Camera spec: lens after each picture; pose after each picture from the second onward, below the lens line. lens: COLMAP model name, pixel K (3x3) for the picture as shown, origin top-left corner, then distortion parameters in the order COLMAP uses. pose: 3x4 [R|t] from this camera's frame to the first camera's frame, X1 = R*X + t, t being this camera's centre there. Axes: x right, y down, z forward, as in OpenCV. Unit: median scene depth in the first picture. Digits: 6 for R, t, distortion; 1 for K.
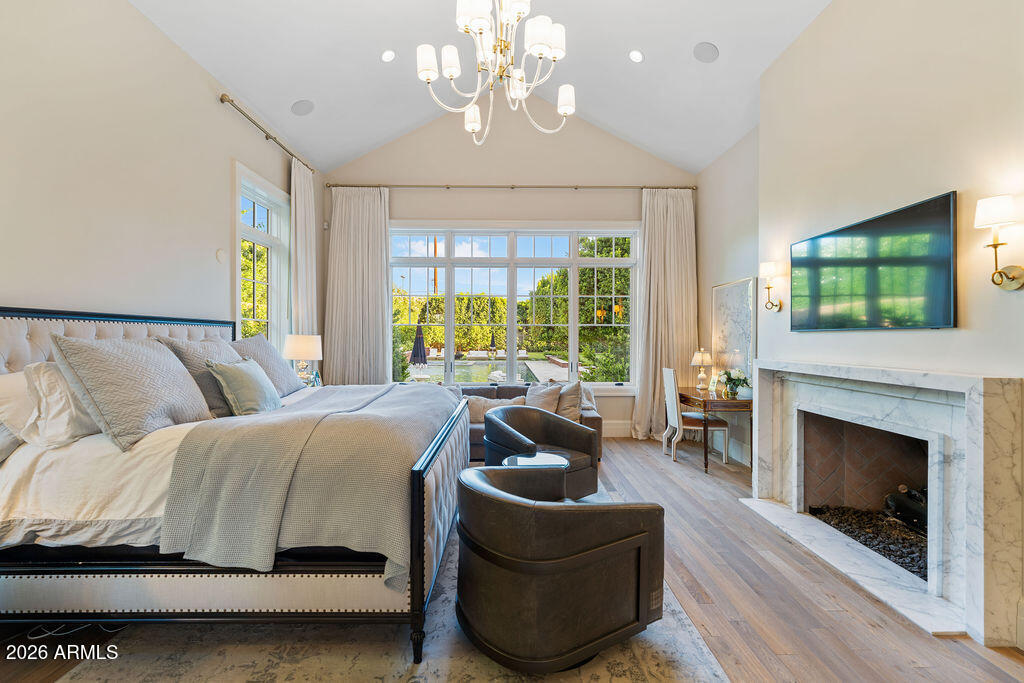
lens RADIAL K [[419.6, 0, 510.3], [0, 419.6, 341.2], [0, 0, 1]] dist [0.001008, -0.000787]
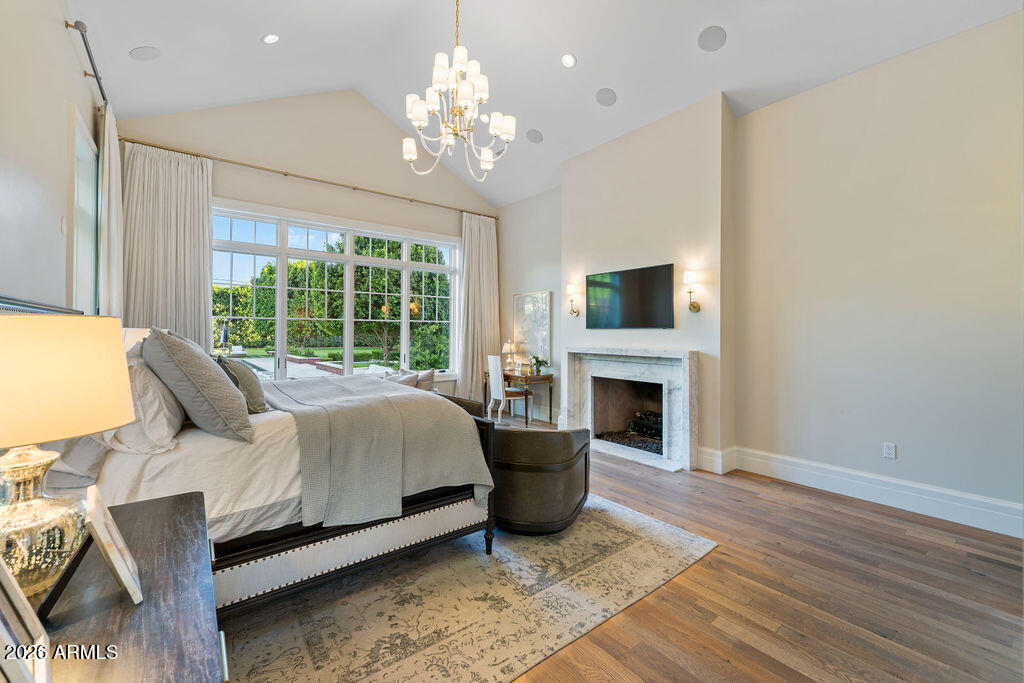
lens RADIAL K [[419.6, 0, 505.2], [0, 419.6, 335.5], [0, 0, 1]] dist [0.001008, -0.000787]
pose [[0.798361, -0.003309, 0.602170, -0.647030], [0.002830, 0.999994, 0.001742, -0.001767], [-0.602173, 0.000314, 0.798366, -0.125577]]
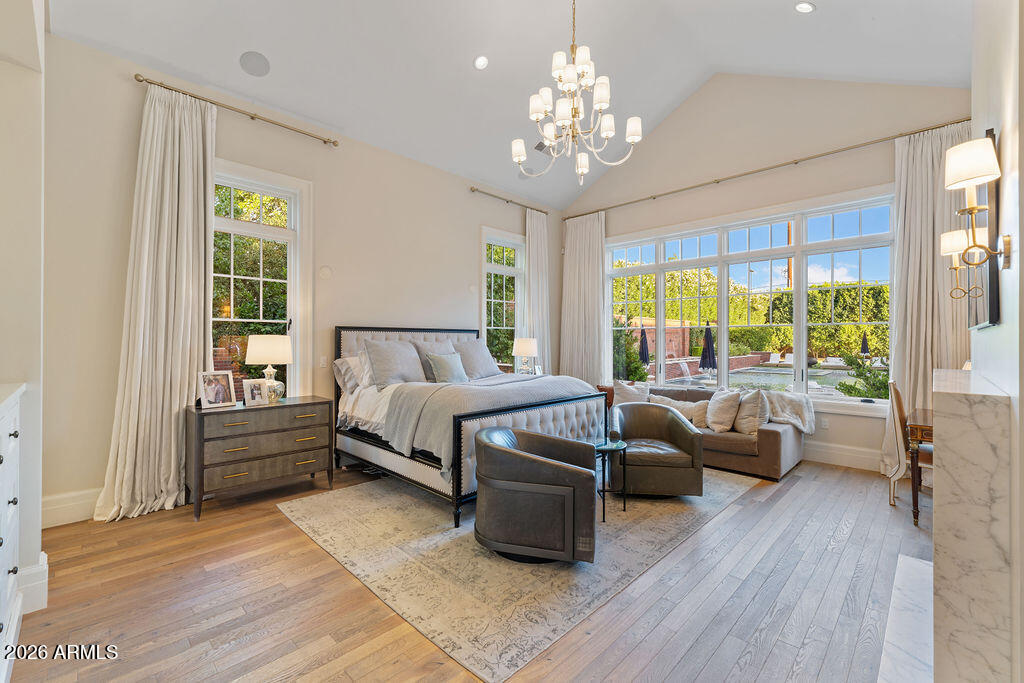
lens RADIAL K [[419.6, 0, 487.1], [0, 419.6, 341.9], [0, 0, 1]] dist [0.001008, -0.000787]
pose [[0.688869, 0.002519, -0.724881, 0.672118], [-0.006242, 0.999977, -0.002458, 0.002337], [0.724859, 0.006218, 0.688870, -0.063214]]
